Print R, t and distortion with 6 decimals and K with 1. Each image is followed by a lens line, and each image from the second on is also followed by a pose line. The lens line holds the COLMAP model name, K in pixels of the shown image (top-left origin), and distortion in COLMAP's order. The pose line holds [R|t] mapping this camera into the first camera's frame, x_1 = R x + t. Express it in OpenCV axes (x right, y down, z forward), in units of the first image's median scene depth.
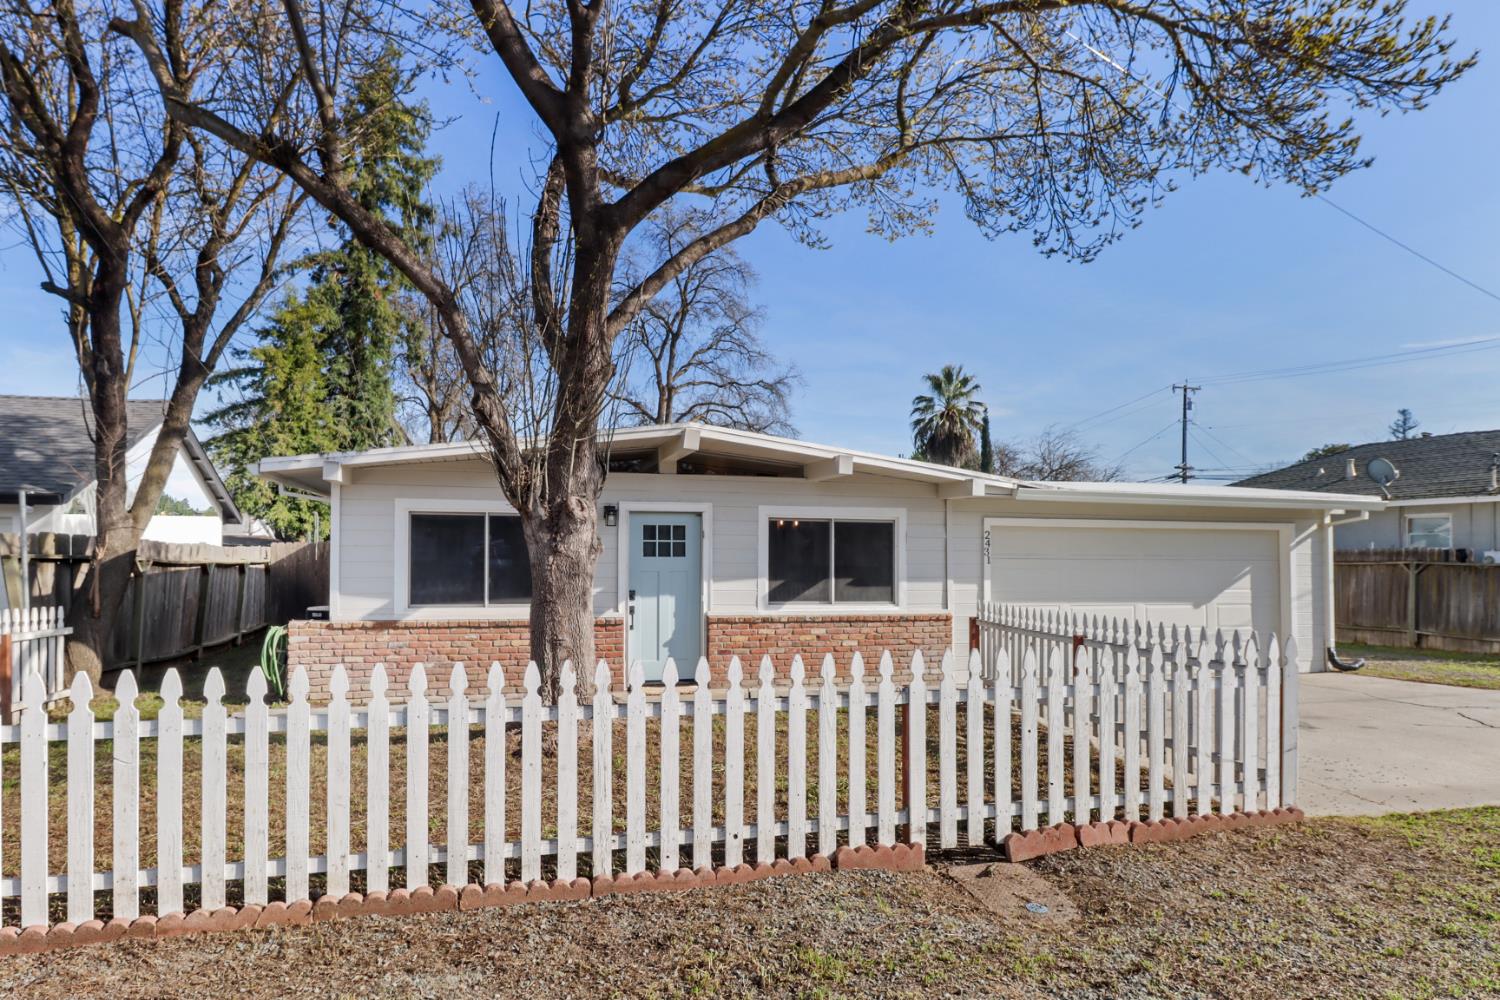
lens RADIAL K [[957.5, 0, 745.8], [0, 957.5, 564.6], [0, 0, 1]] dist [0.003199, 0.000066]
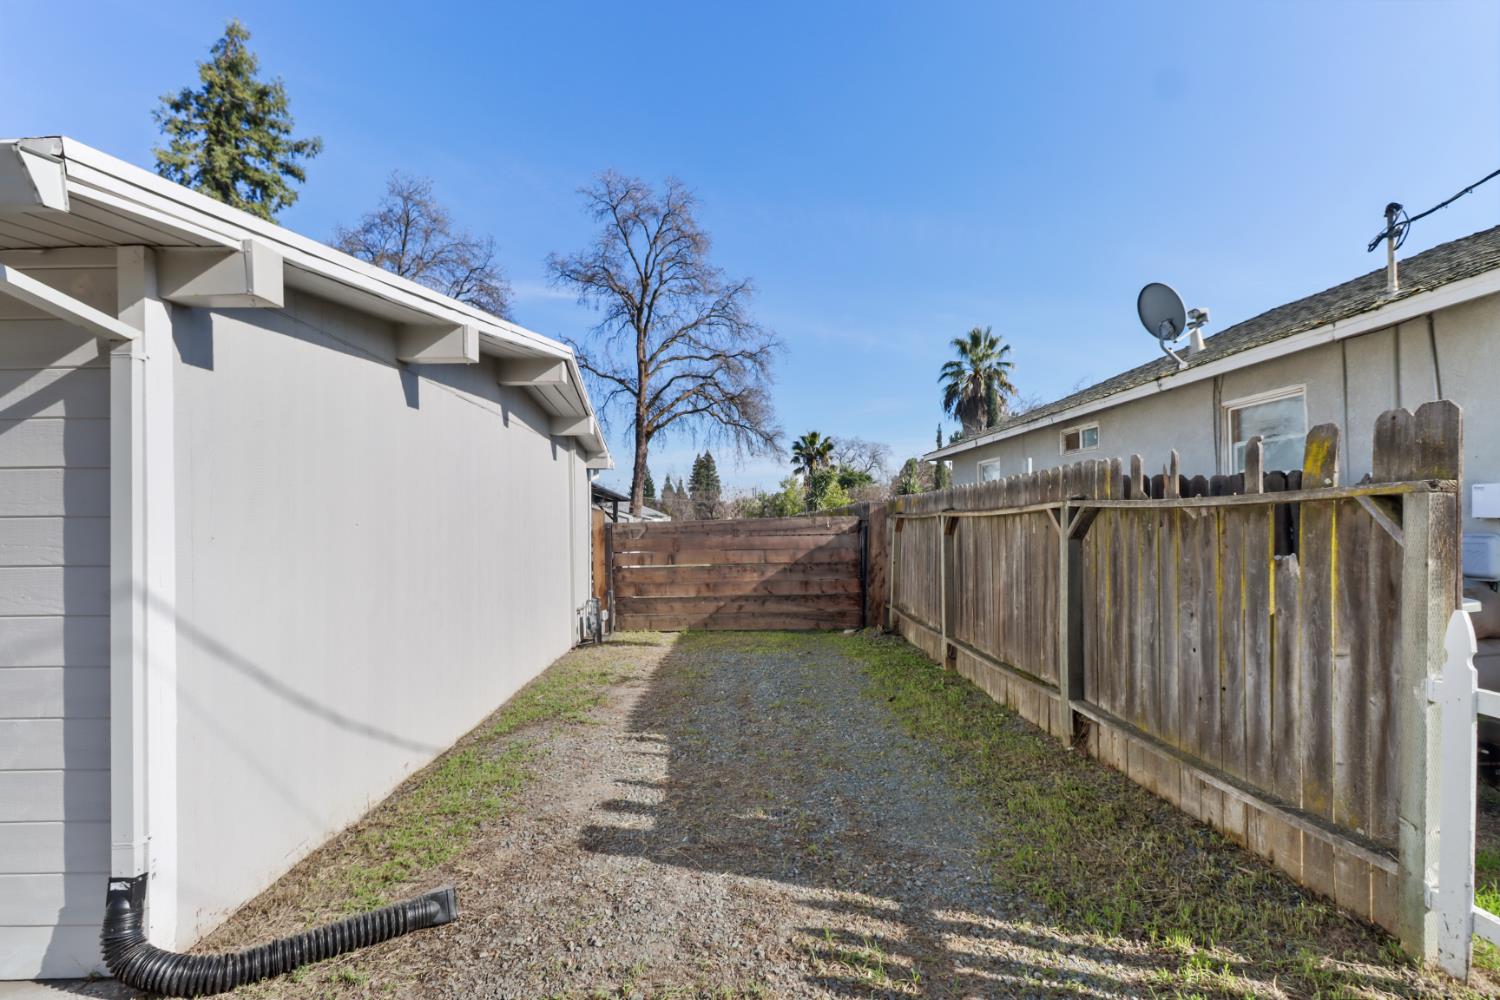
lens RADIAL K [[729.2, 0, 748.6], [0, 729.2, 533.7], [0, 0, 1]] dist [0.001155, 0.000072]
pose [[0.965731, -0.013442, -0.259196, 0.799669], [0.014940, 0.999881, 0.003812, 0.007224], [0.259114, -0.007554, 0.965817, 0.872099]]
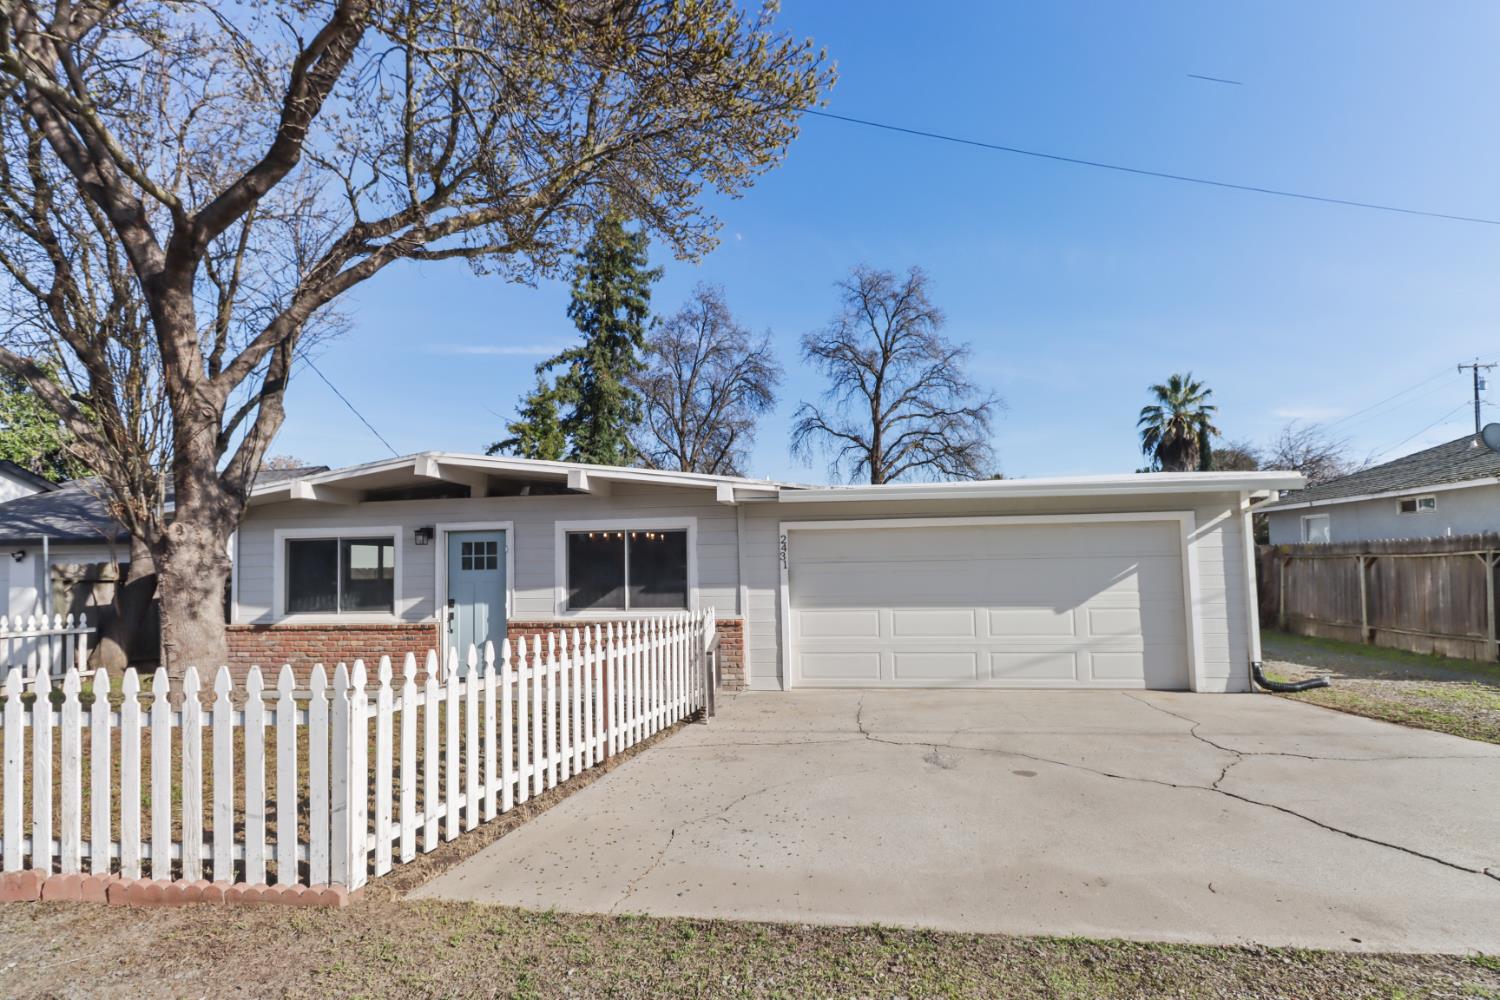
lens RADIAL K [[752.2, 0, 748.0], [0, 752.2, 551.3], [0, 0, 1]] dist [0.003277, -0.000069]
pose [[0.916069, -0.031543, -0.399778, 0.479821], [0.021510, 0.999332, -0.029559, 0.002991], [0.400443, 0.018479, 0.916135, 0.251442]]
